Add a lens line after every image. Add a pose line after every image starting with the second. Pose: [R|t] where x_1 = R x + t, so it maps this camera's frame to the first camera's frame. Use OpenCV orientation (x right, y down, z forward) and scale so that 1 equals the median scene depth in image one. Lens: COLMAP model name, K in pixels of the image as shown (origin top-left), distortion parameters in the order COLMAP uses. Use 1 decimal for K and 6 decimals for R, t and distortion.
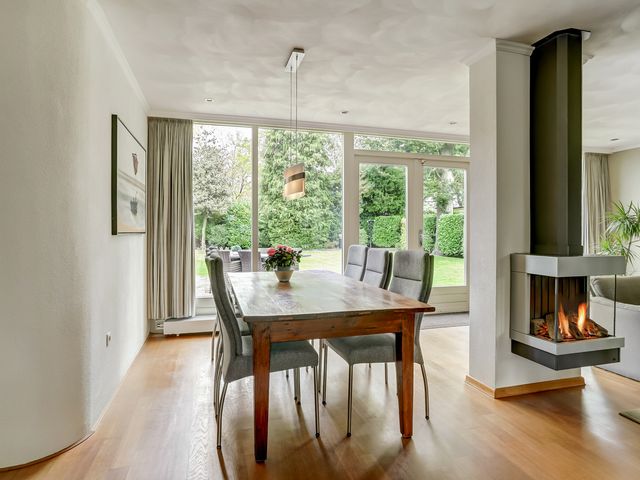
lens RADIAL K [[369.3, 0, 318.0], [0, 369.3, 231.1], [0, 0, 1]] dist [-0.041630, 0.000138]
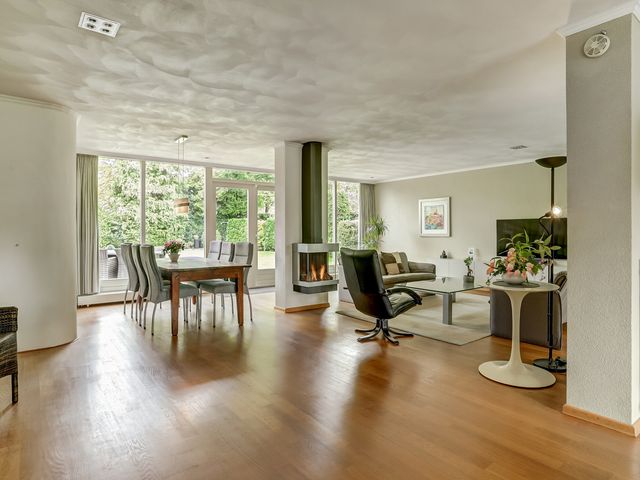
lens RADIAL K [[369.3, 0, 318.0], [0, 369.3, 231.1], [0, 0, 1]] dist [-0.041630, 0.000138]
pose [[0.924636, -0.003152, 0.380838, -0.128714], [0.004004, 0.999991, -0.001445, -0.002769], [-0.380830, 0.002861, 0.924641, -0.935773]]
